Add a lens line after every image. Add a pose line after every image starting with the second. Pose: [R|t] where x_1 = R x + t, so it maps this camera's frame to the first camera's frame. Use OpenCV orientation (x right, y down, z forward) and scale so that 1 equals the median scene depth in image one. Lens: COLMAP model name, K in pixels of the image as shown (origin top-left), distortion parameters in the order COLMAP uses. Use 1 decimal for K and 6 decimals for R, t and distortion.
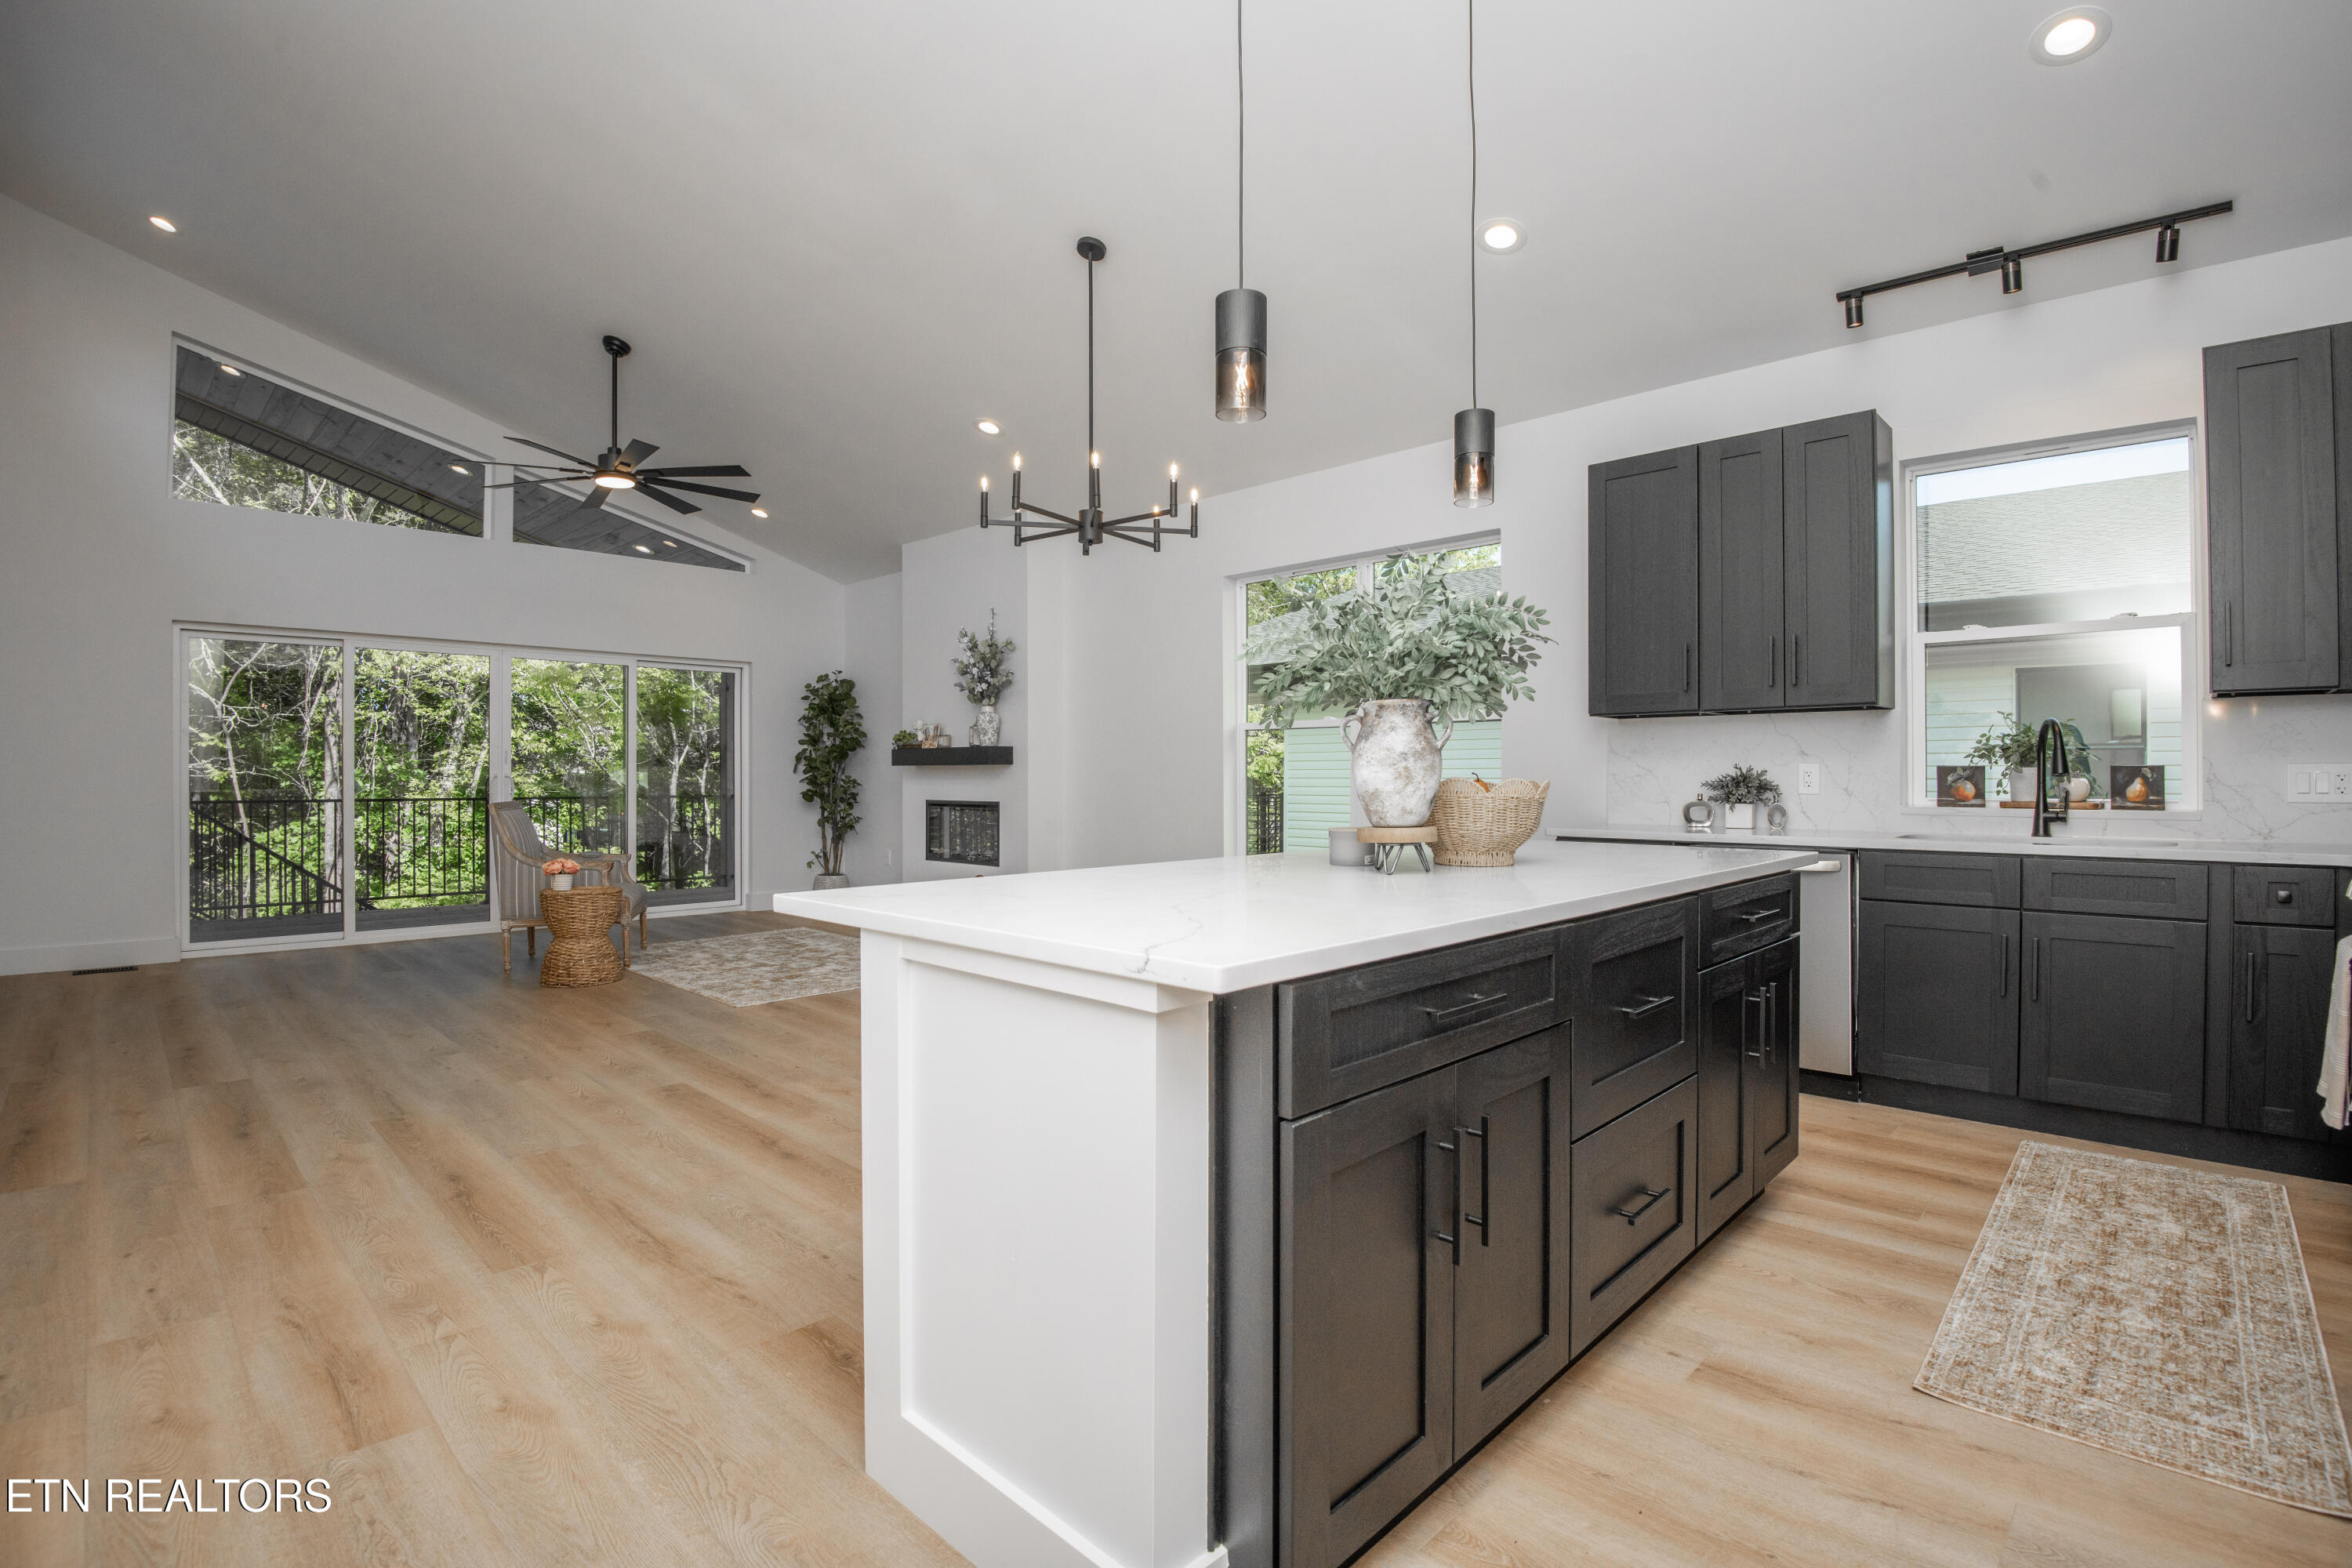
lens RADIAL K [[1085.7, 0, 1190.4], [0, 1085.7, 781.4], [0, 0, 1]] dist [-0.020296, -0.013068]
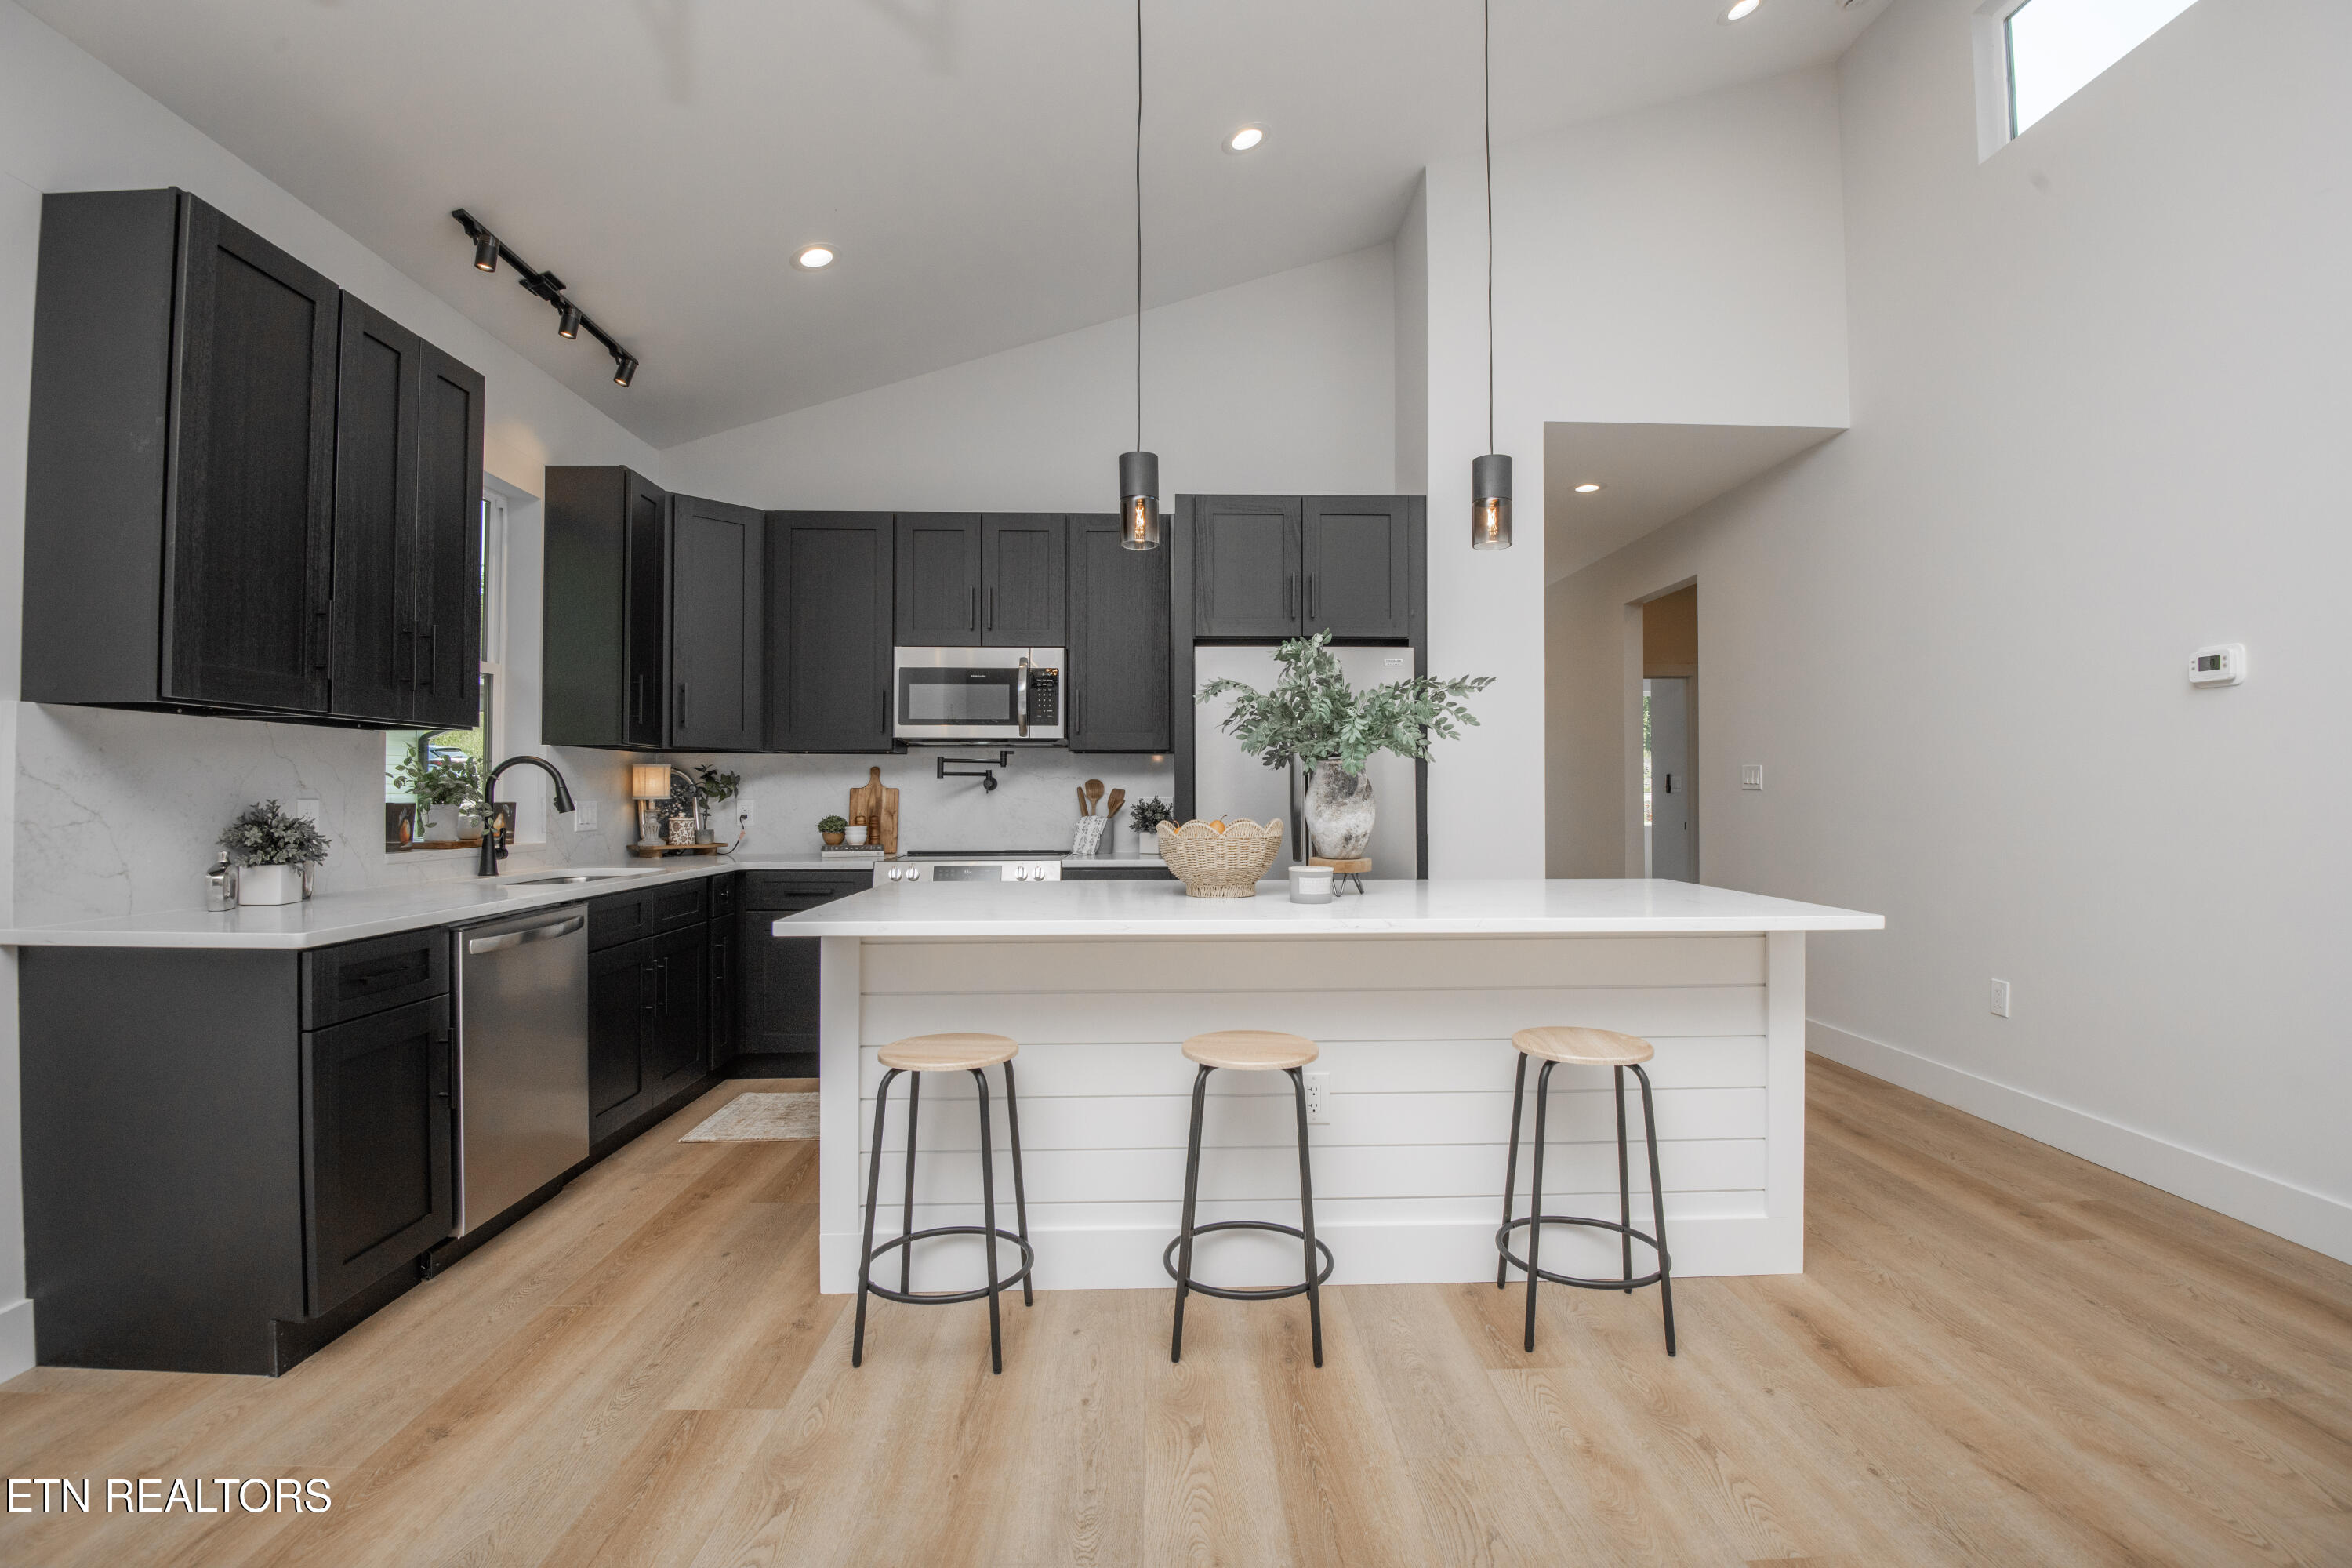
lens RADIAL K [[1085.7, 0, 1194.2], [0, 1085.7, 779.9], [0, 0, 1]] dist [-0.020296, -0.013068]
pose [[-0.717144, 0.010955, 0.696839, -0.321951], [0.004964, 0.999931, -0.010612, -0.020305], [-0.696907, -0.004152, -0.717149, 1.158087]]
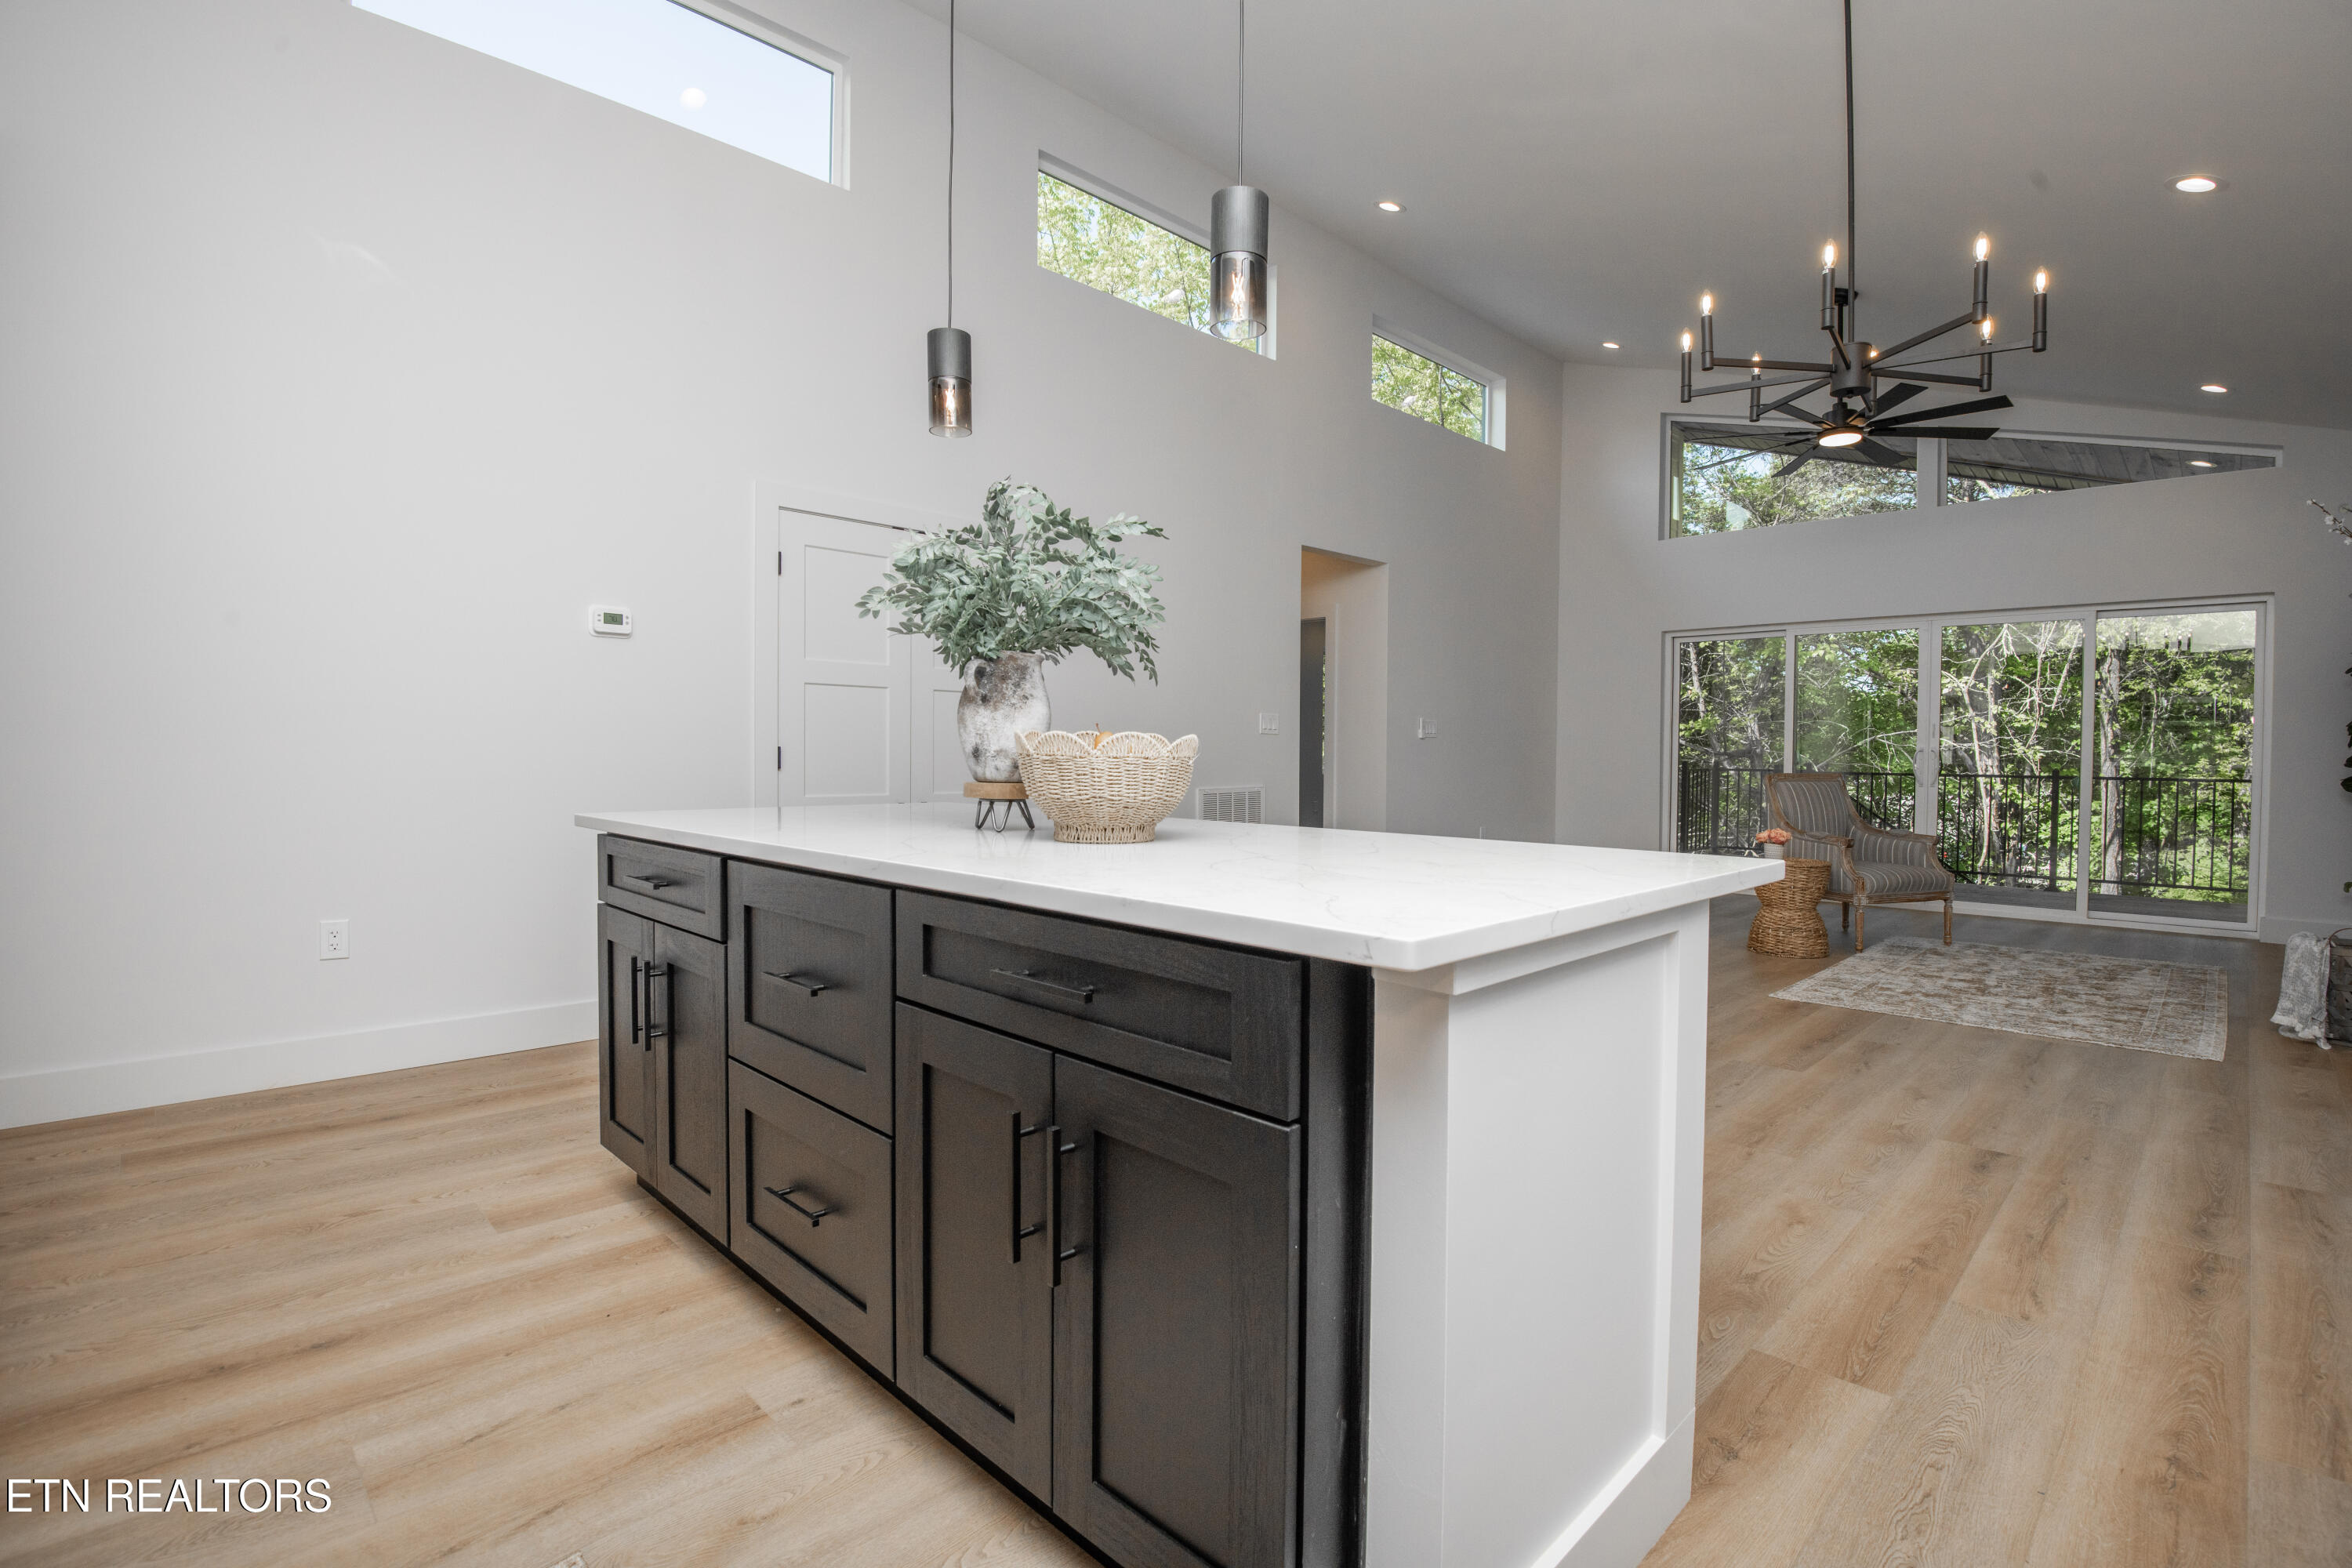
lens RADIAL K [[1085.7, 0, 1190.4], [0, 1085.7, 781.2], [0, 0, 1]] dist [-0.020296, -0.013068]
pose [[-0.020766, 0.028406, -0.999381, 0.659245], [-0.012616, 0.999509, 0.028672, 0.007110], [0.999705, 0.013203, -0.020398, 0.680651]]
